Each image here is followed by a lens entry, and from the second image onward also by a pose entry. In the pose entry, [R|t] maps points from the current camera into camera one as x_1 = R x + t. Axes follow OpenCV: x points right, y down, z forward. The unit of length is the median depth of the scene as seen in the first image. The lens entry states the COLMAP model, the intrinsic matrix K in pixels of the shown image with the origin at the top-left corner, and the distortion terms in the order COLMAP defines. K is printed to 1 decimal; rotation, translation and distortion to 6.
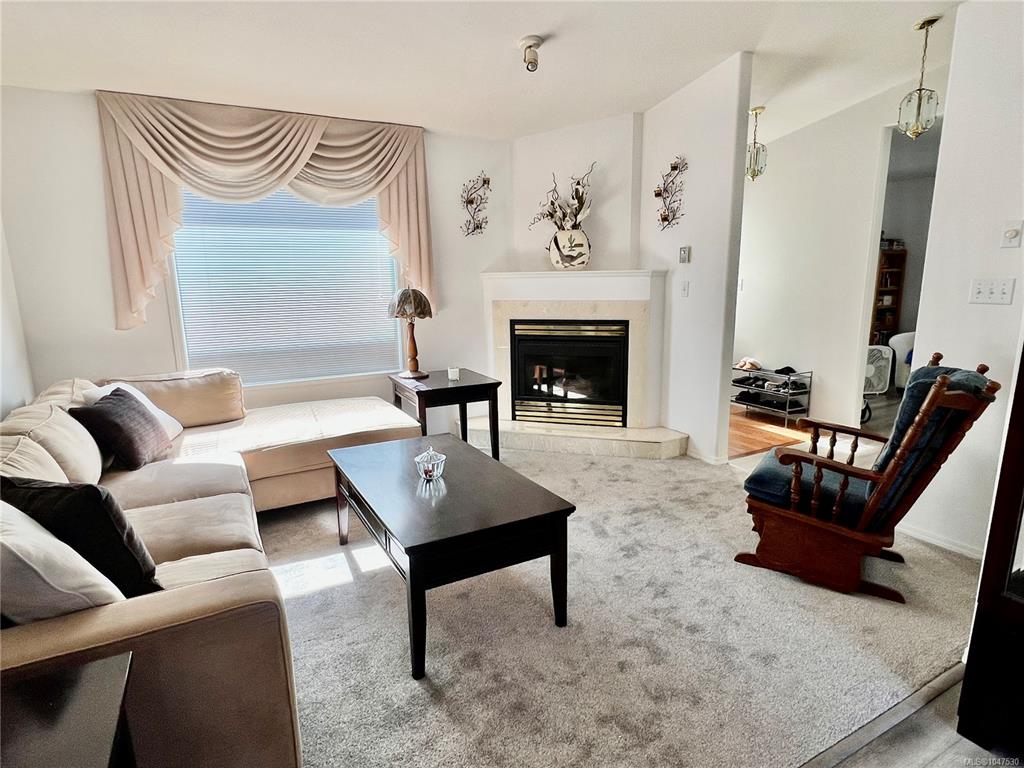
lens RADIAL K [[558.9, 0, 521.3], [0, 558.9, 386.8], [0, 0, 1]] dist [0.000521, 0.001187]
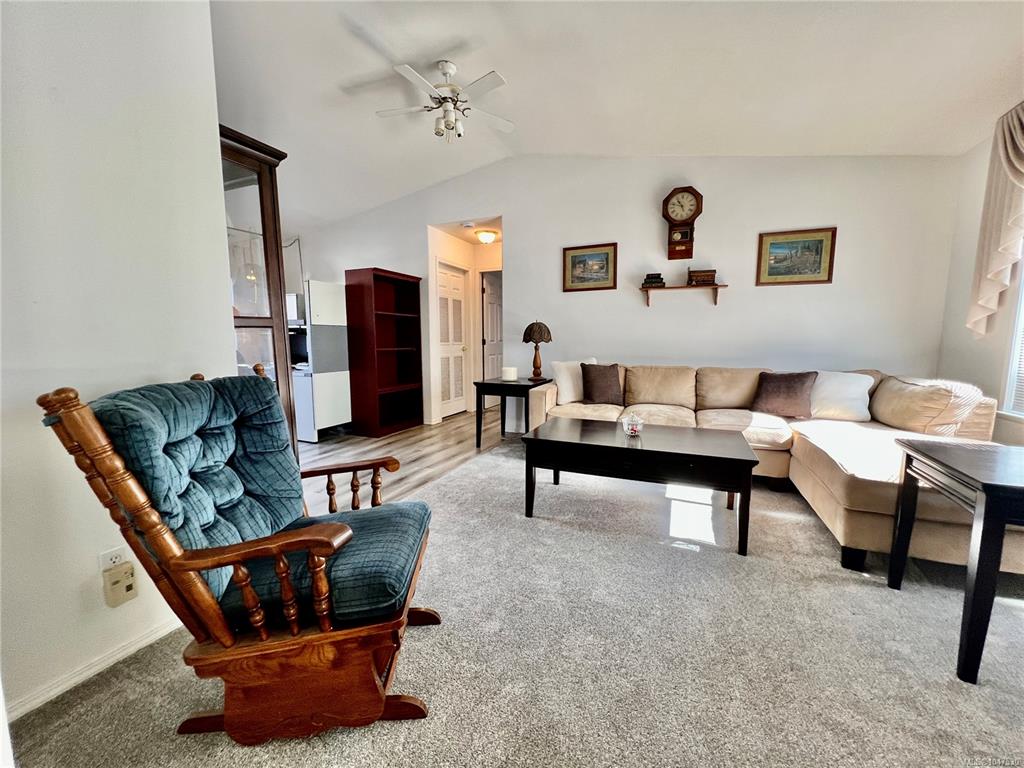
lens RADIAL K [[411.7, 0, 512.0], [0, 411.7, 384.0], [0, 0, 1]] dist [0.000705, 0.000059]
pose [[-0.785315, 0.080352, -0.613860, 0.380670], [-0.109925, 0.957689, 0.265986, -0.109278], [0.609259, 0.276362, -0.743255, 0.862425]]
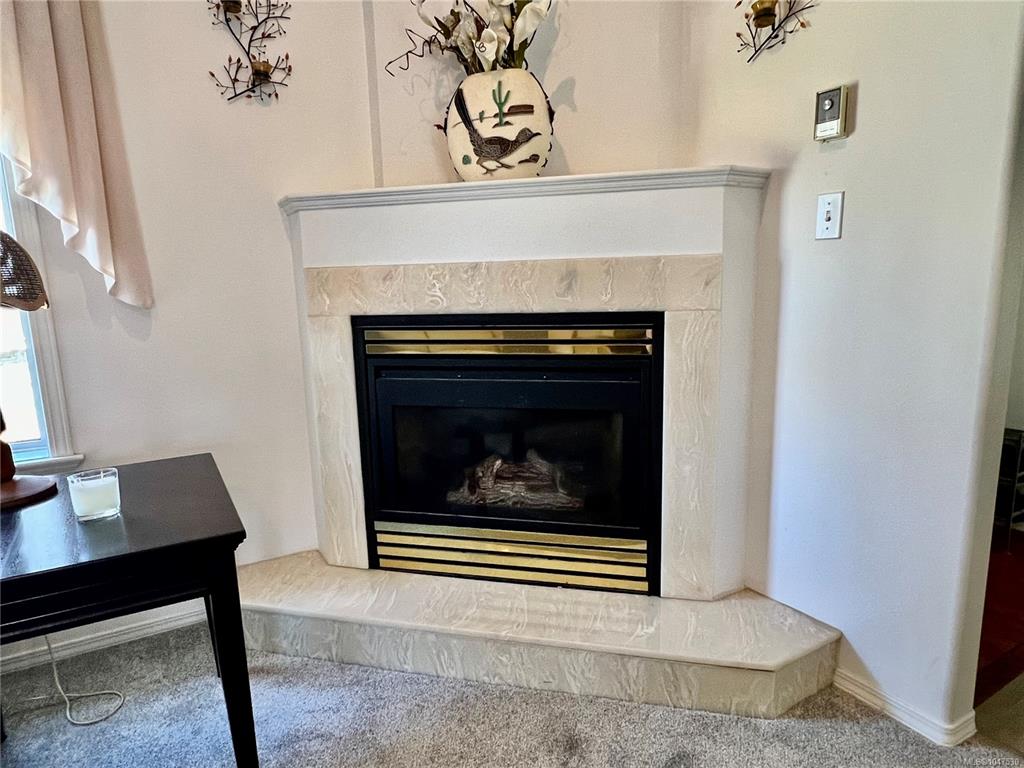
lens RADIAL K [[637.4, 0, 515.6], [0, 637.4, 393.6], [0, 0, 1]] dist [0.001518, 0.000460]
pose [[0.999020, -0.020978, 0.038974, 0.078280], [0.021543, 0.999668, -0.014128, -0.061287], [-0.038664, 0.014954, 0.999140, 0.581372]]
